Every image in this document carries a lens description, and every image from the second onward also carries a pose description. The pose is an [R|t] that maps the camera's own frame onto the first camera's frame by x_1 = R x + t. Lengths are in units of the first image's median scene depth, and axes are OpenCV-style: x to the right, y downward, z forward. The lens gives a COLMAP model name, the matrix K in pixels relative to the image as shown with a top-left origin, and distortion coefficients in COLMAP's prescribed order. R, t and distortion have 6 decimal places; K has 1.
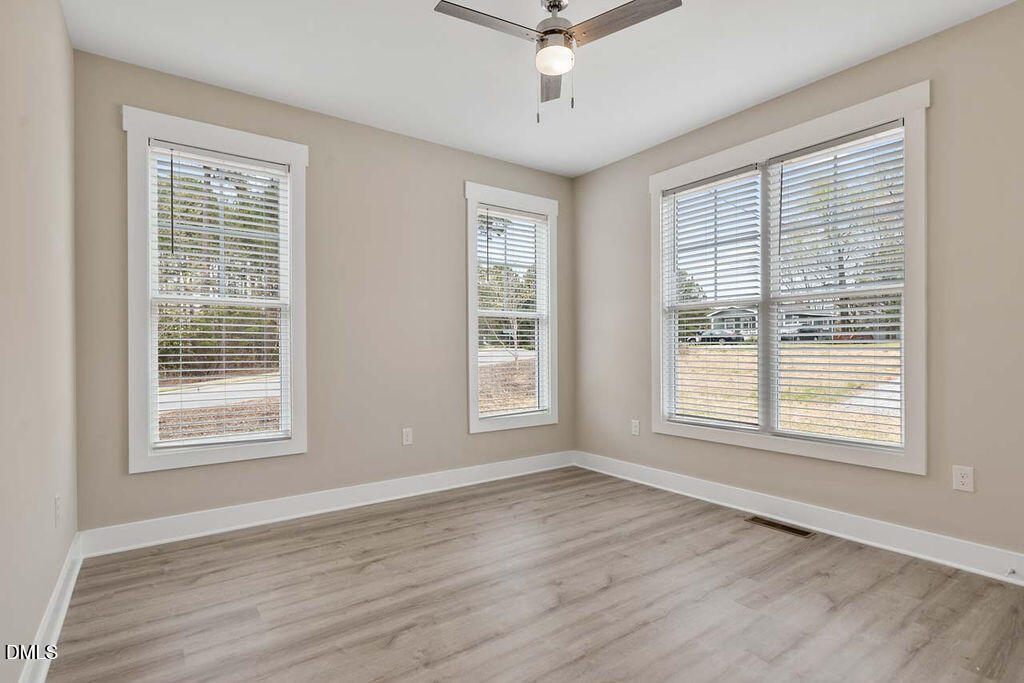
lens RADIAL K [[503.7, 0, 509.9], [0, 503.7, 349.5], [0, 0, 1]] dist [-0.012606, 0.000570]
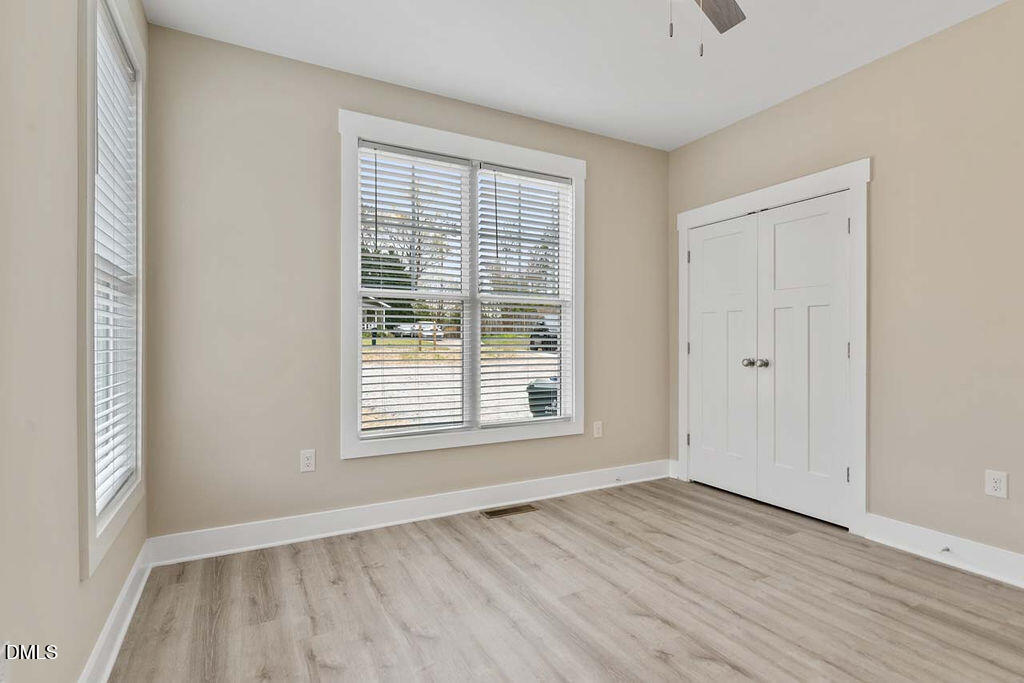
lens RADIAL K [[498.0, 0, 502.4], [0, 498.0, 343.0], [0, 0, 1]] dist [-0.002243, -0.000094]
pose [[0.134743, 0.002305, 0.990878, -0.556972], [0.002643, 0.999993, -0.002686, -0.004271], [-0.990877, 0.002981, 0.134736, 0.924911]]
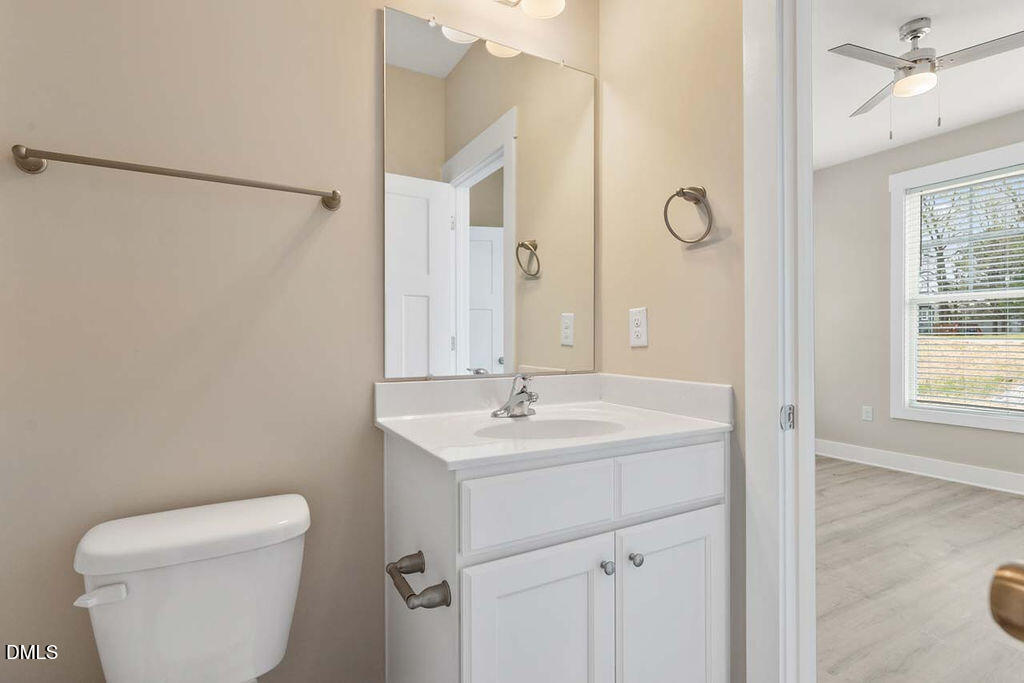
lens RADIAL K [[498.6, 0, 514.6], [0, 498.6, 335.5], [0, 0, 1]] dist [0.000379, 0.000186]
pose [[0.993790, 0.004694, -0.111172, -0.530922], [-0.005914, 0.999926, -0.010643, 0.011274], [0.111113, 0.011234, 0.993744, -0.175724]]
